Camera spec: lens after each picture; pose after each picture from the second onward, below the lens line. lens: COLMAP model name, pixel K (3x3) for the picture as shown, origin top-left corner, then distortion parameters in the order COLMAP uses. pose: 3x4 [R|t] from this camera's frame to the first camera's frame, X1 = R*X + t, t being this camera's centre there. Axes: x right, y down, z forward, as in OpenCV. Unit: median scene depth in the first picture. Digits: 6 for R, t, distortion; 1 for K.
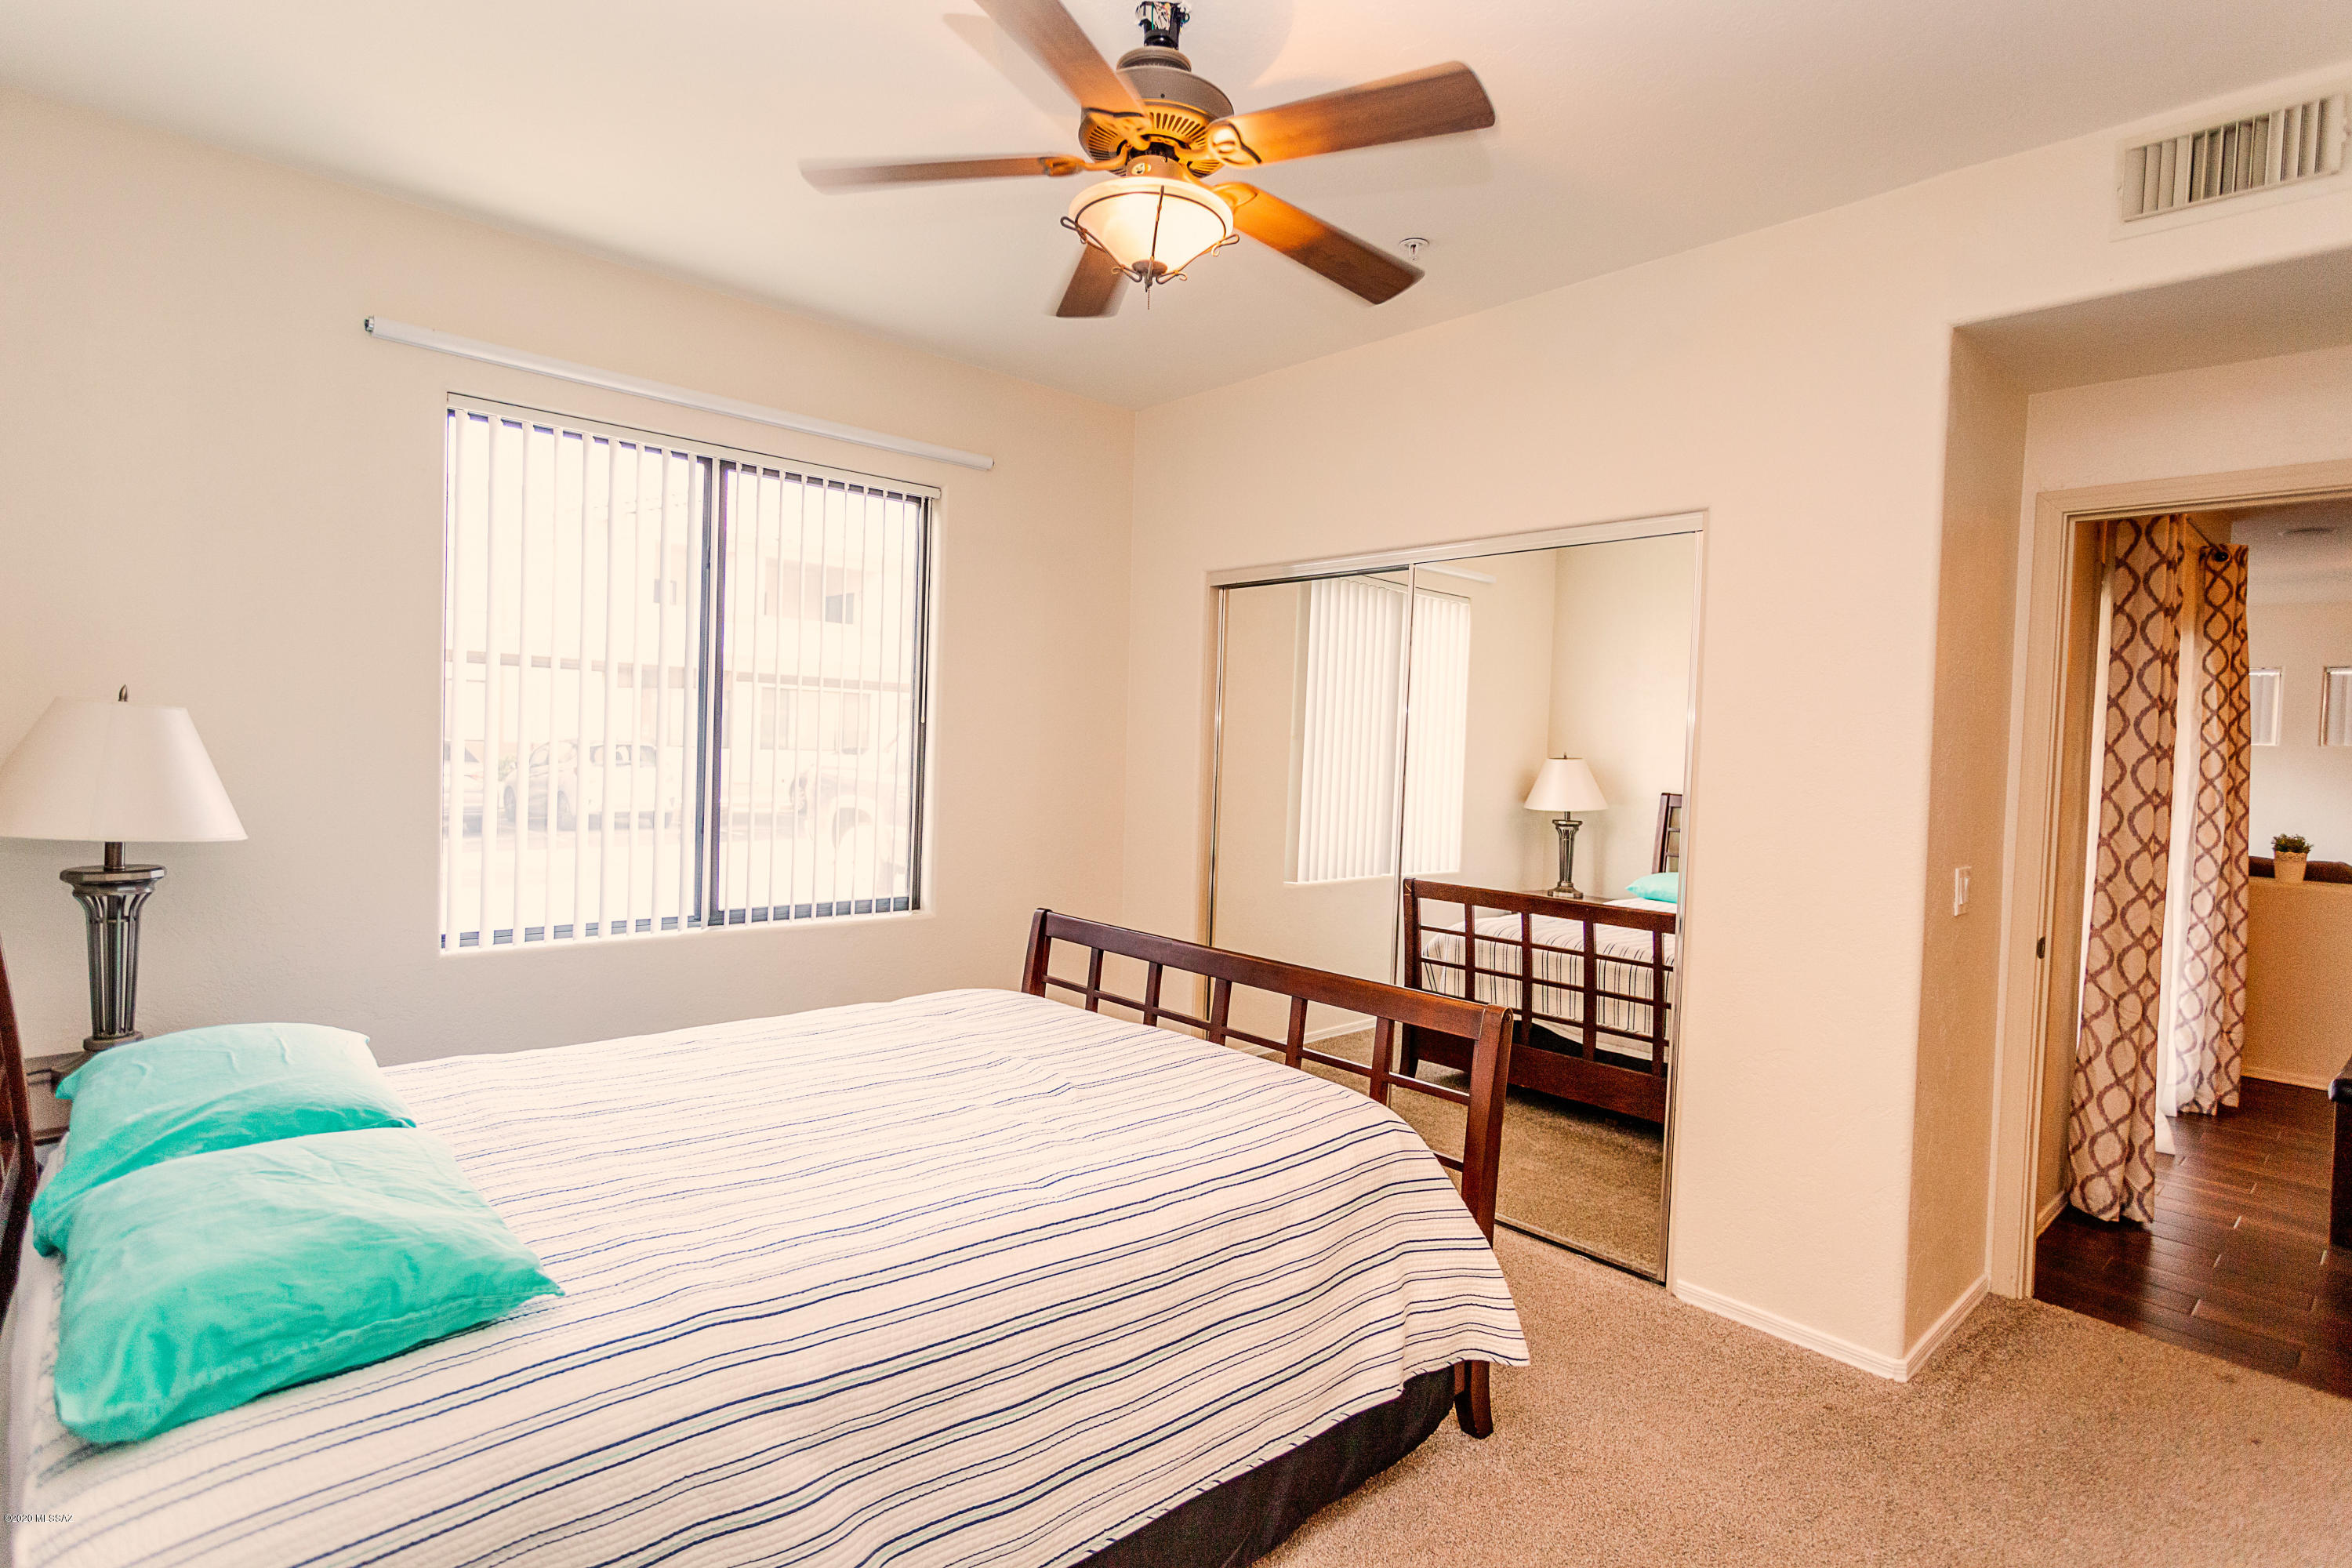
lens RADIAL K [[1164.8, 0, 1168.5], [0, 1164.8, 779.4], [0, 0, 1]] dist [-0.000367, -0.000494]
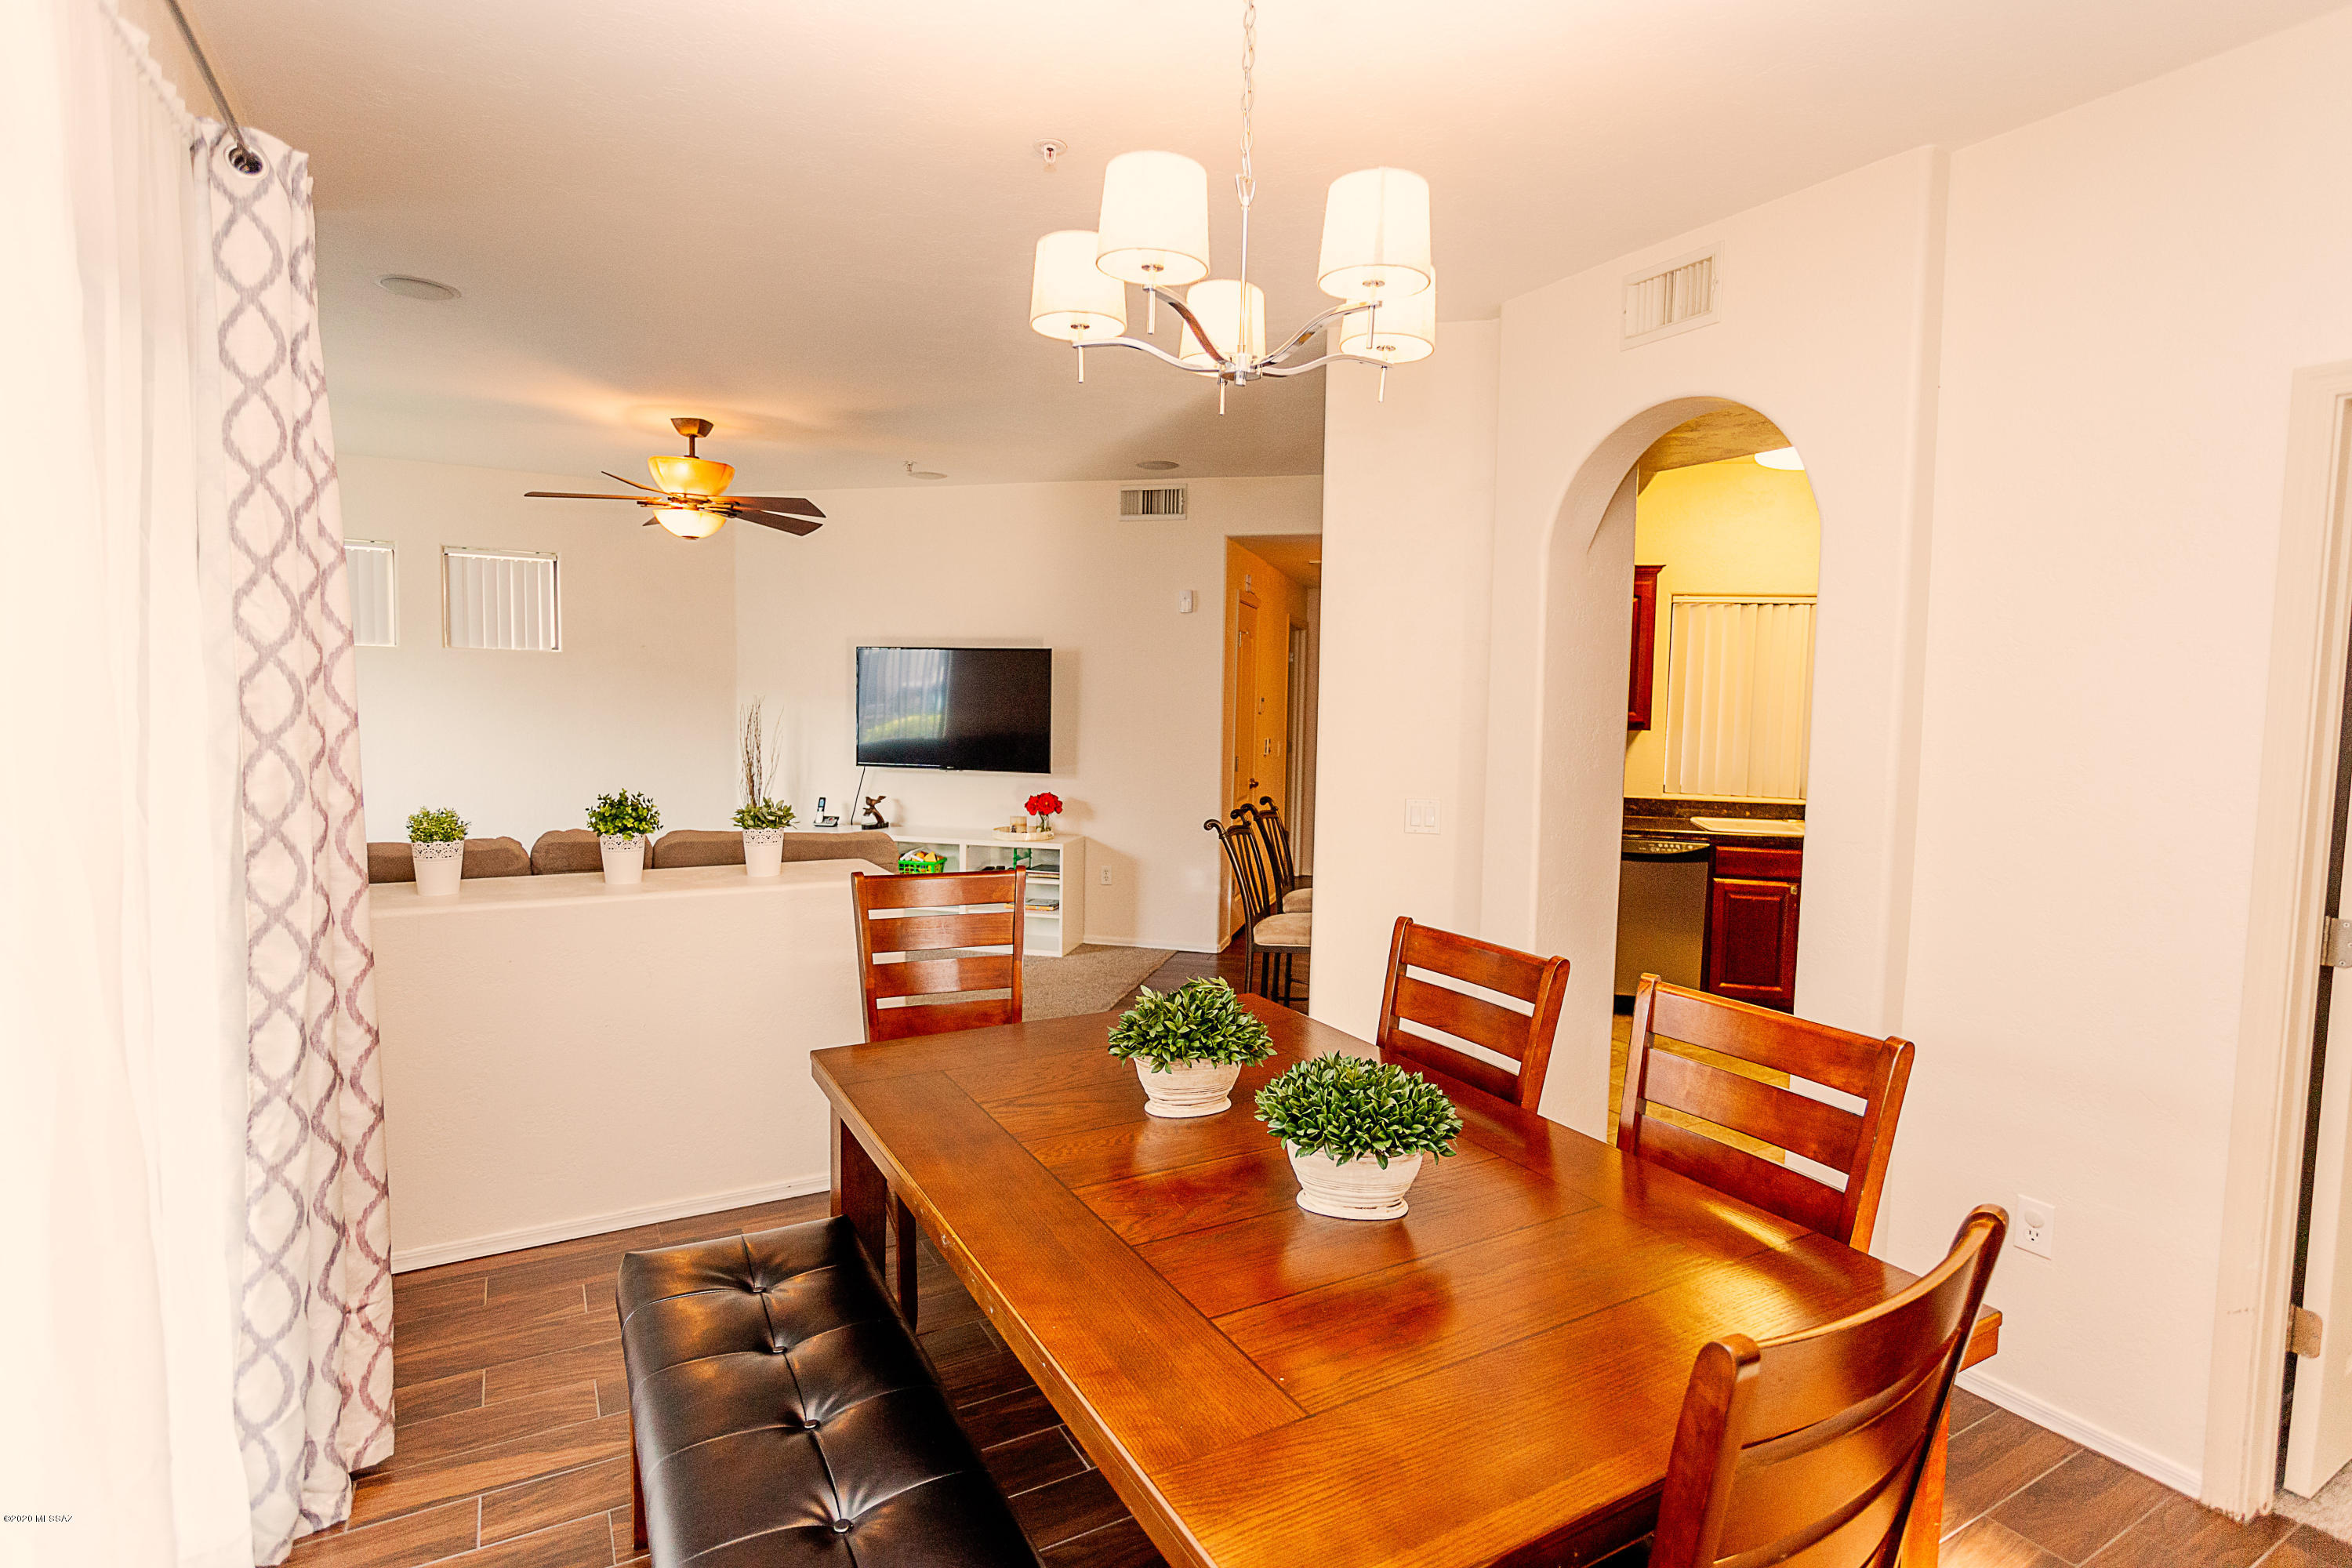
lens RADIAL K [[1164.8, 0, 1192.4], [0, 1164.8, 779.6], [0, 0, 1]] dist [-0.000367, -0.000494]
pose [[0.208273, -0.096483, 0.973300, 0.571211], [0.012101, 0.995301, 0.096074, -0.018880], [-0.977996, -0.008231, 0.208461, 0.607162]]
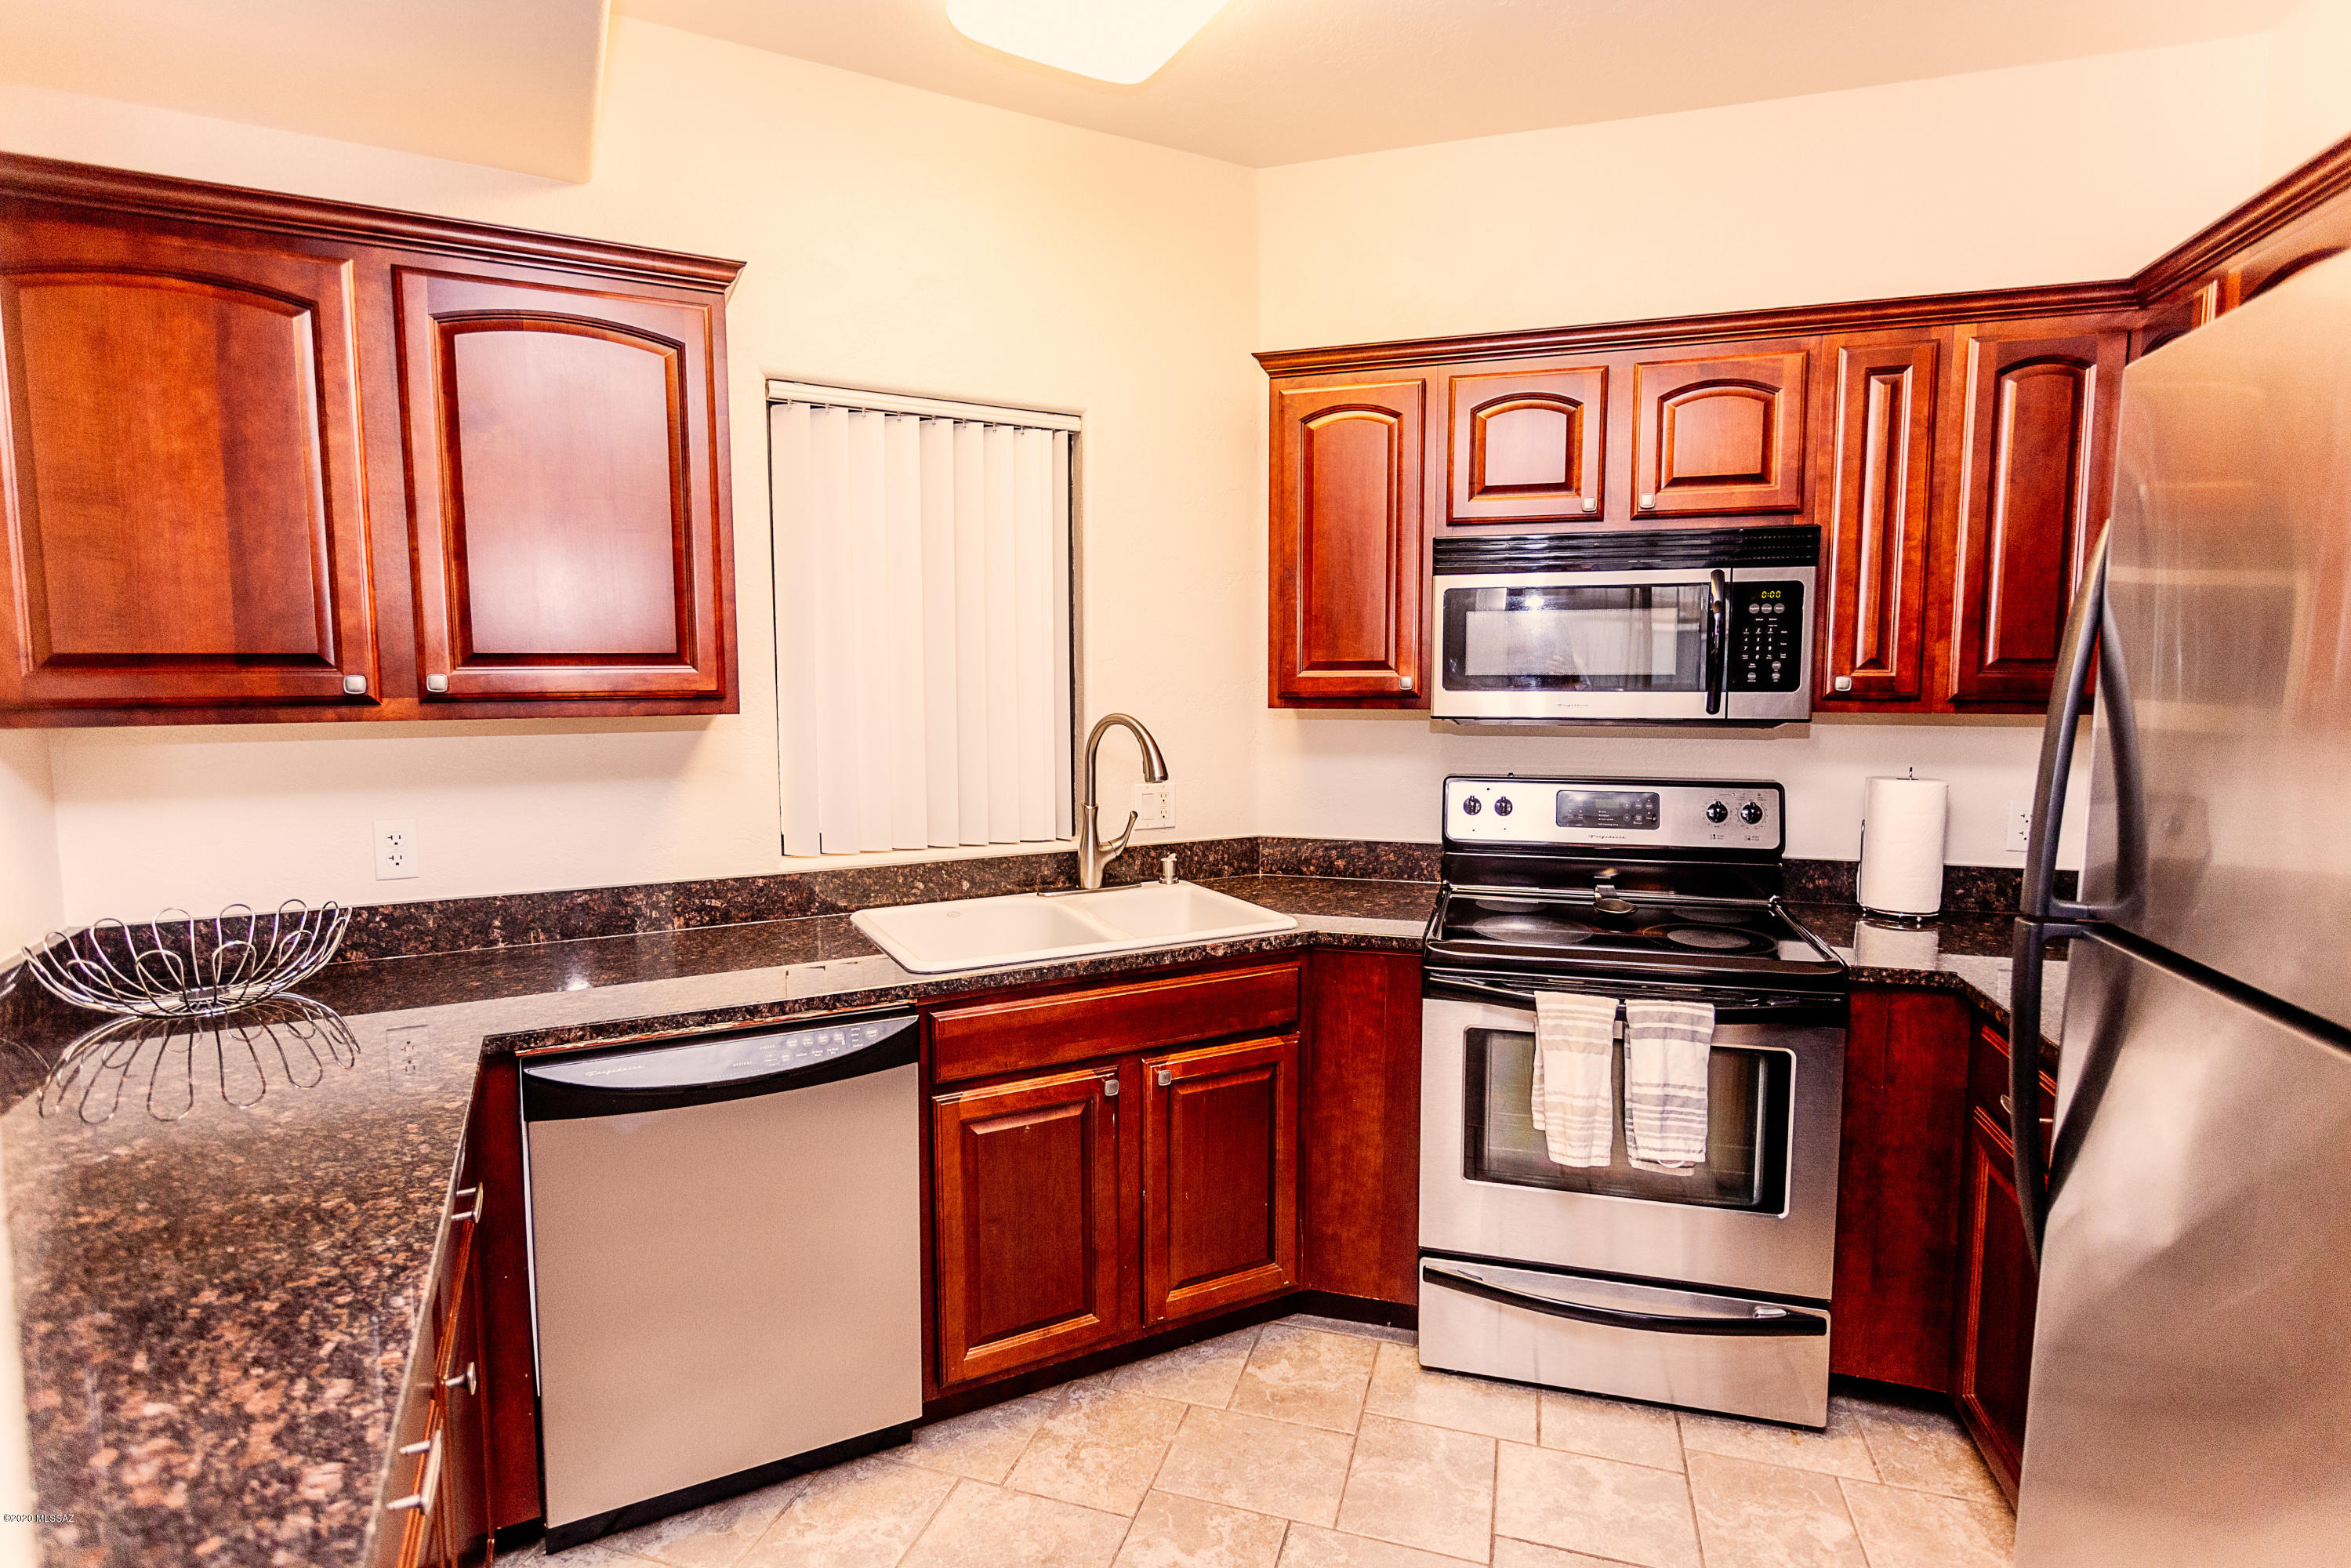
lens RADIAL K [[1164.4, 0, 1159.9], [0, 1164.4, 754.1], [0, 0, 1]] dist [-0.000367, -0.000494]
pose [[-0.509698, -0.101751, 0.854315, 1.389574], [0.005515, 0.992575, 0.121509, 0.011933], [-0.860336, 0.066644, -0.505352, 0.482176]]
